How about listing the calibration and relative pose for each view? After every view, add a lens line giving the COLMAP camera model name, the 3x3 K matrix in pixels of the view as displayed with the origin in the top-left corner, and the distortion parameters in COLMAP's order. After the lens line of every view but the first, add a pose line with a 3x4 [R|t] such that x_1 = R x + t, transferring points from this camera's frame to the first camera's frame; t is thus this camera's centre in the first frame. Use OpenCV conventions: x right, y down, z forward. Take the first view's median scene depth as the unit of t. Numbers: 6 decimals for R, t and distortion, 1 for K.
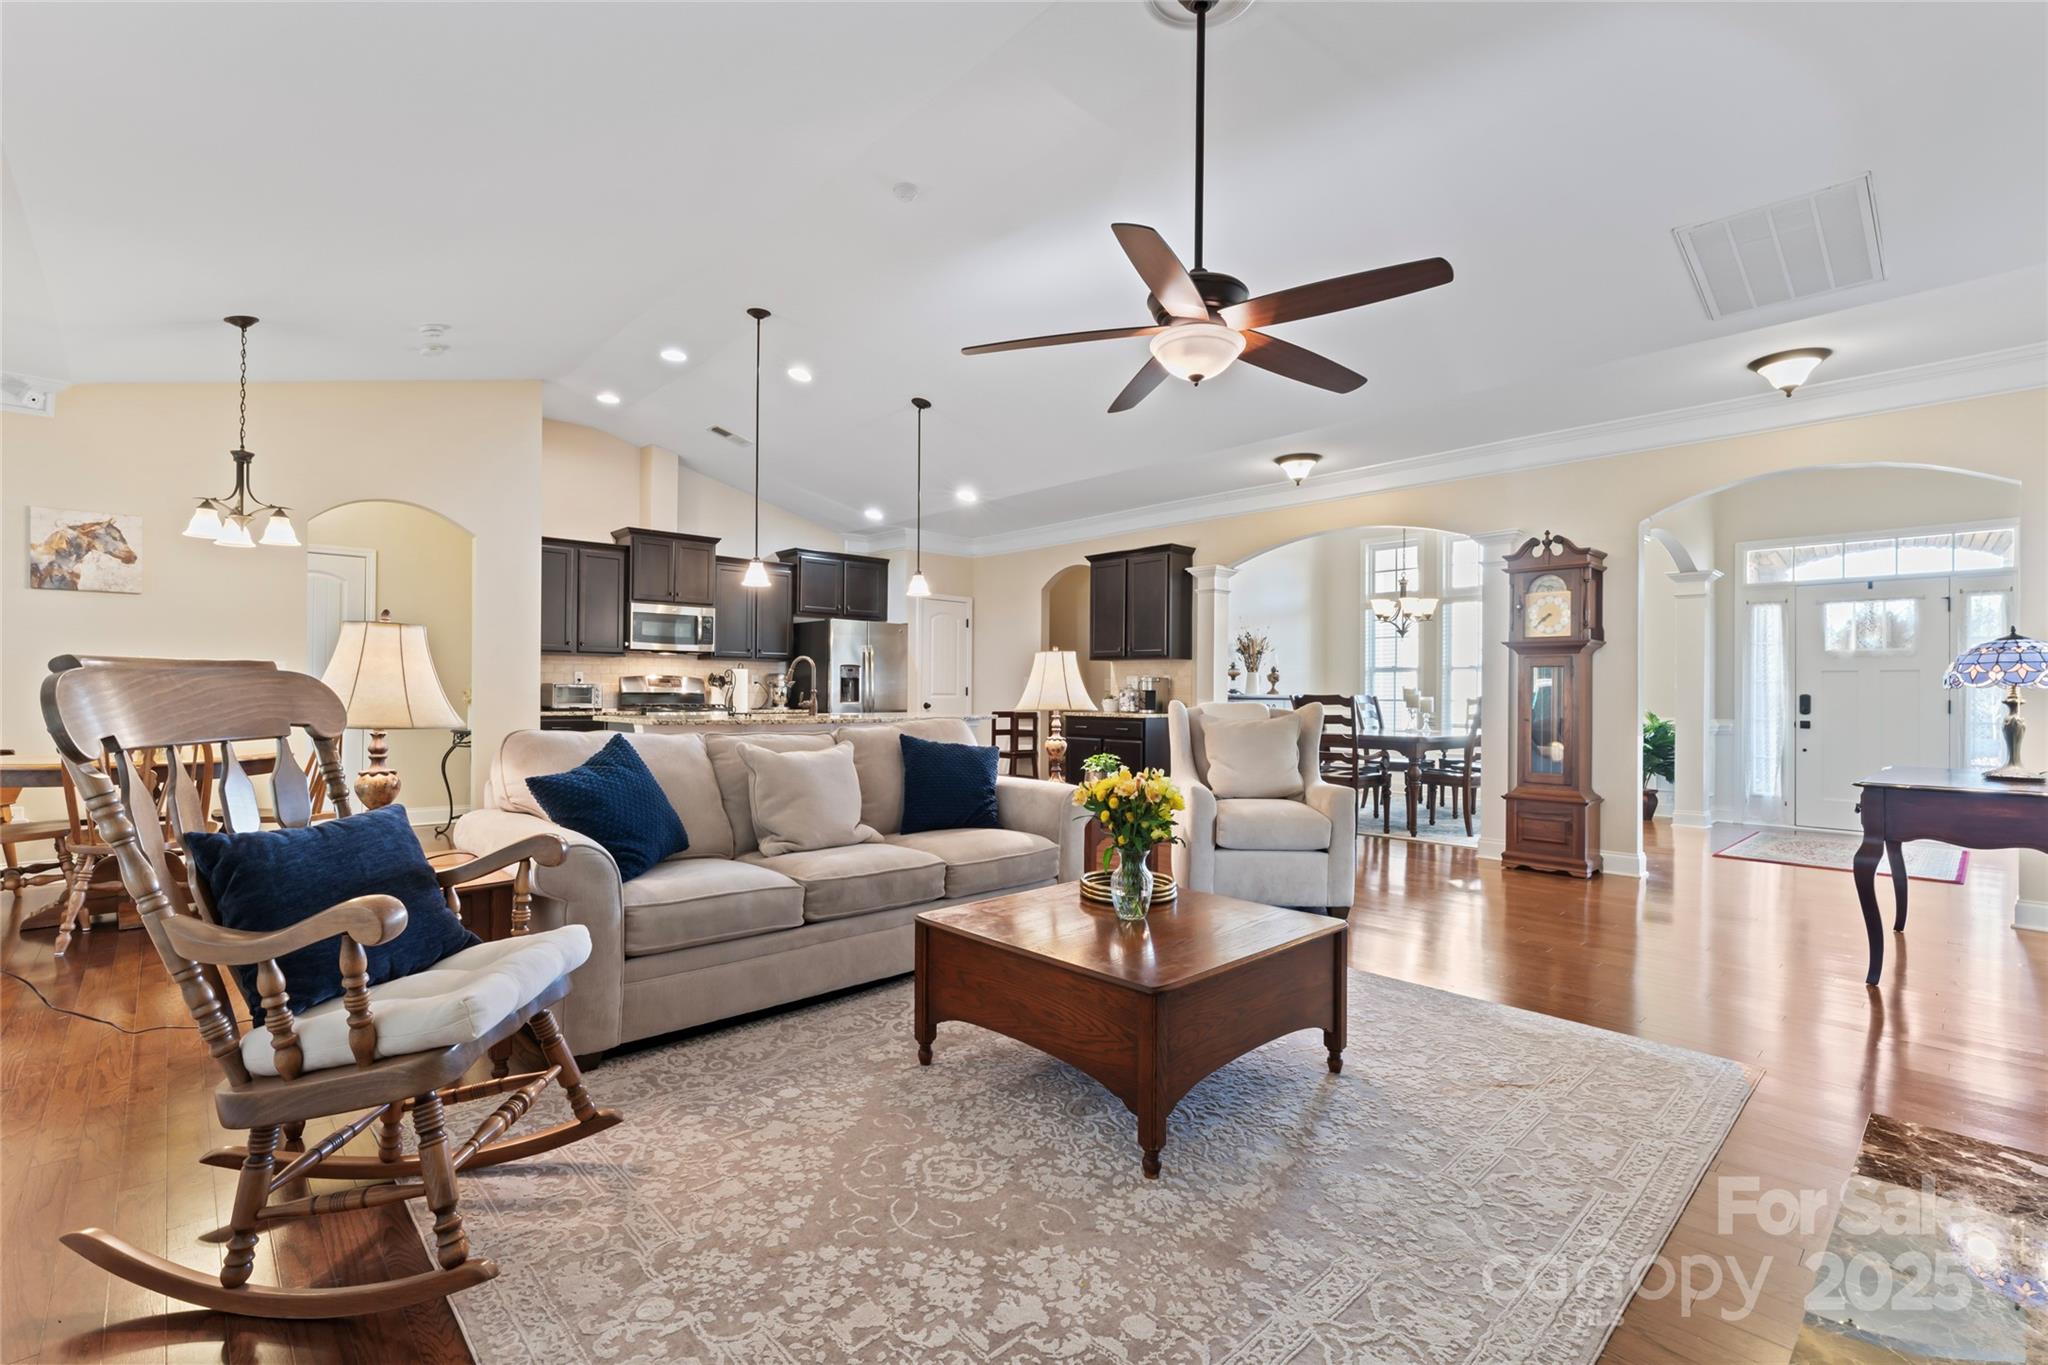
lens RADIAL K [[910.9, 0, 1018.1], [0, 910.9, 689.7], [0, 0, 1]] dist [-0.001738, 0.000129]
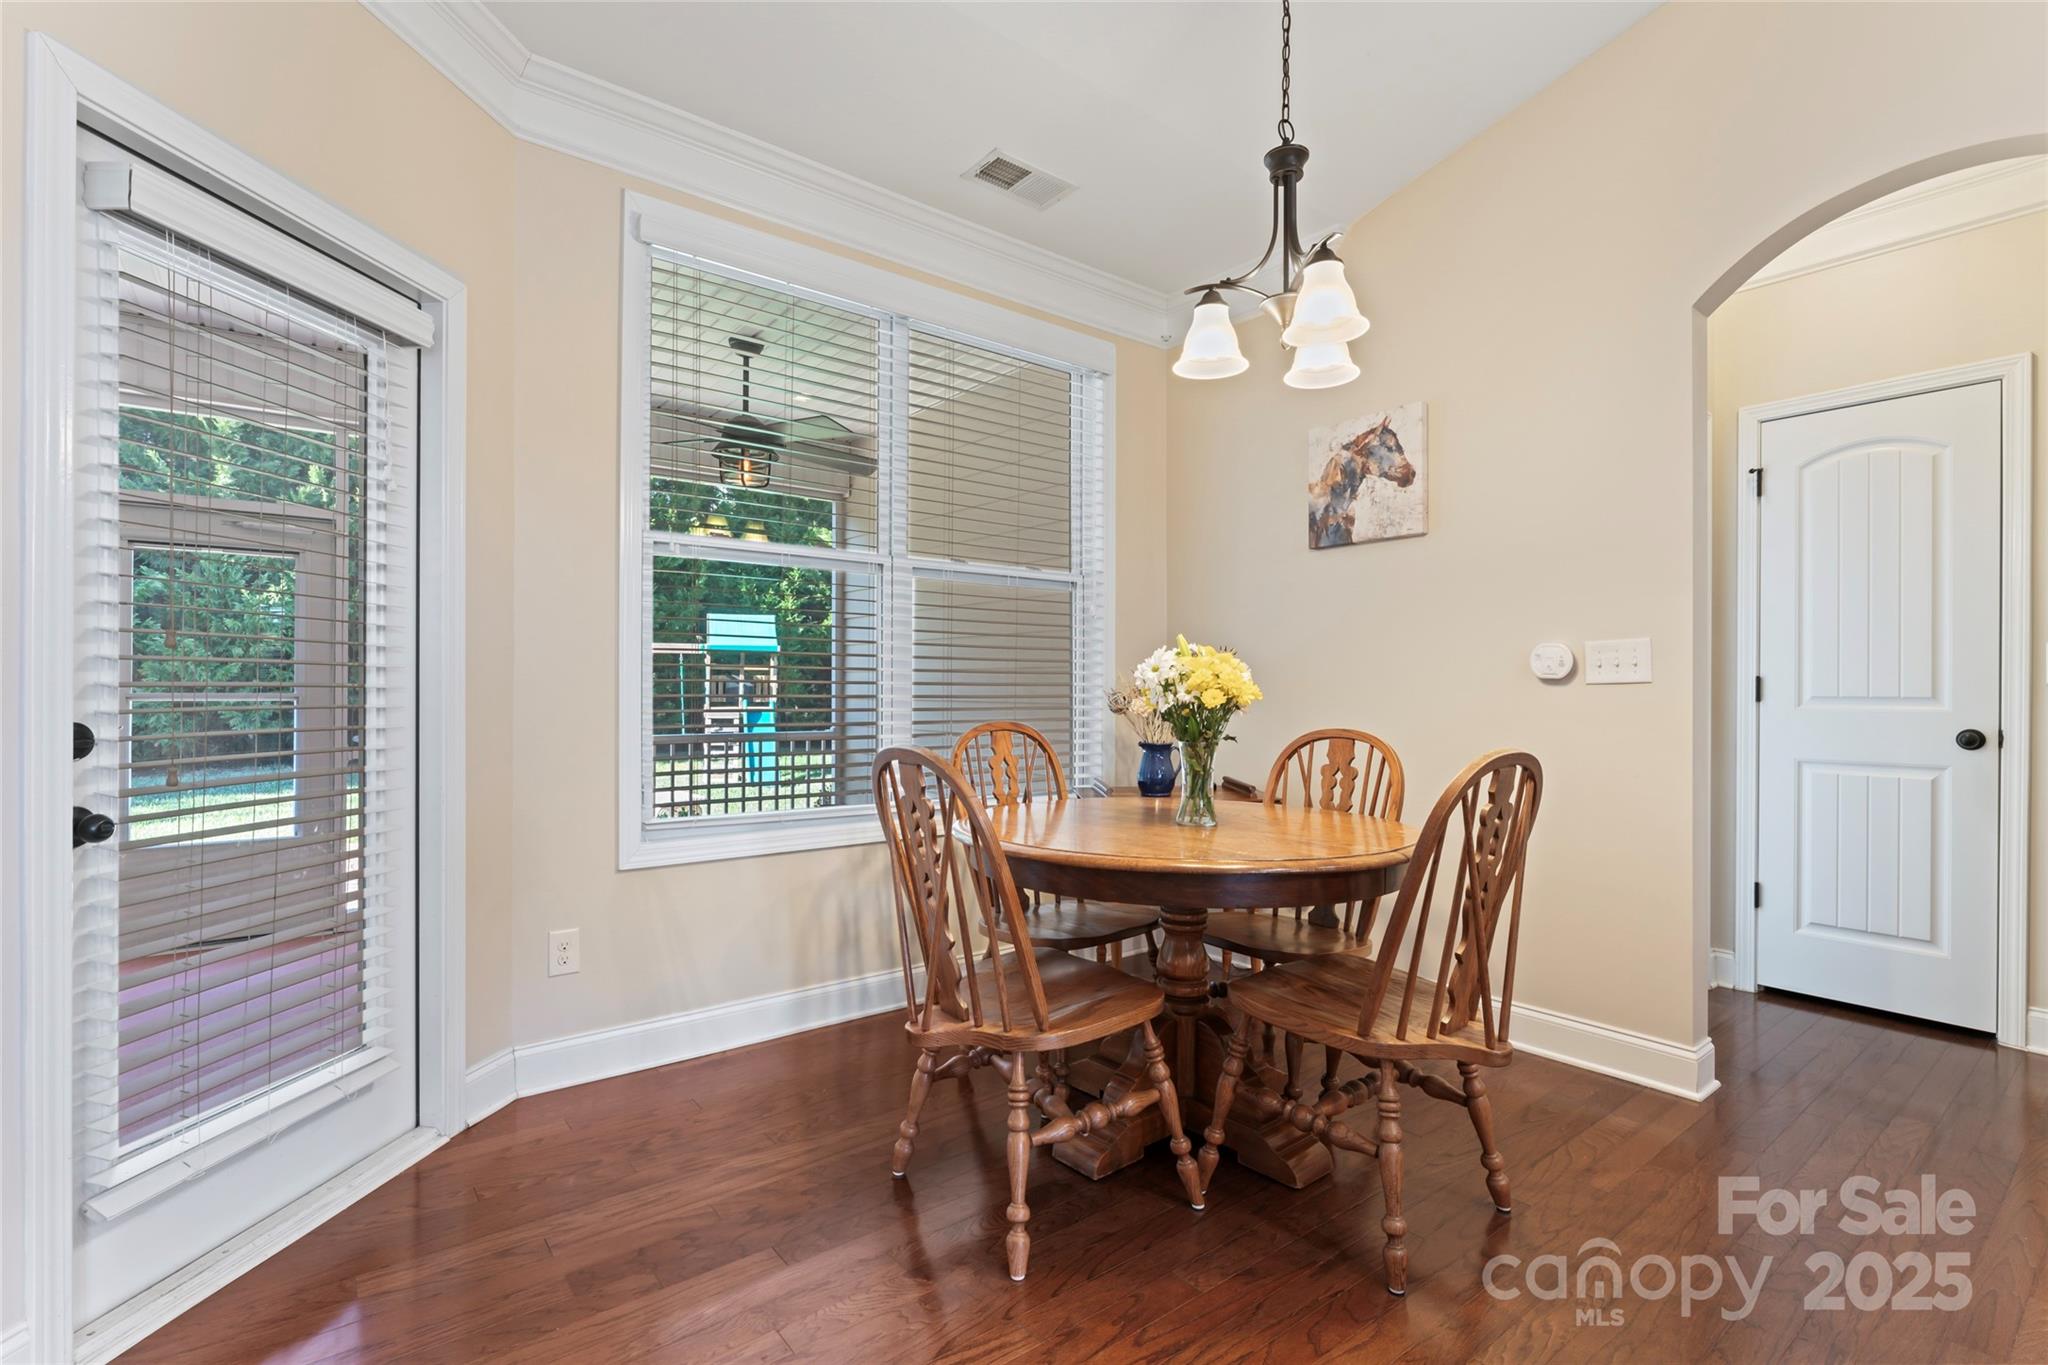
lens RADIAL K [[947.4, 0, 1019.3], [0, 947.4, 691.0], [0, 0, 1]] dist [0.002023, -0.000065]
pose [[-0.086389, -0.009951, -0.996212, -0.225811], [-0.004557, 0.999944, -0.009593, 0.001057], [0.996251, 0.003711, -0.086430, 0.526985]]
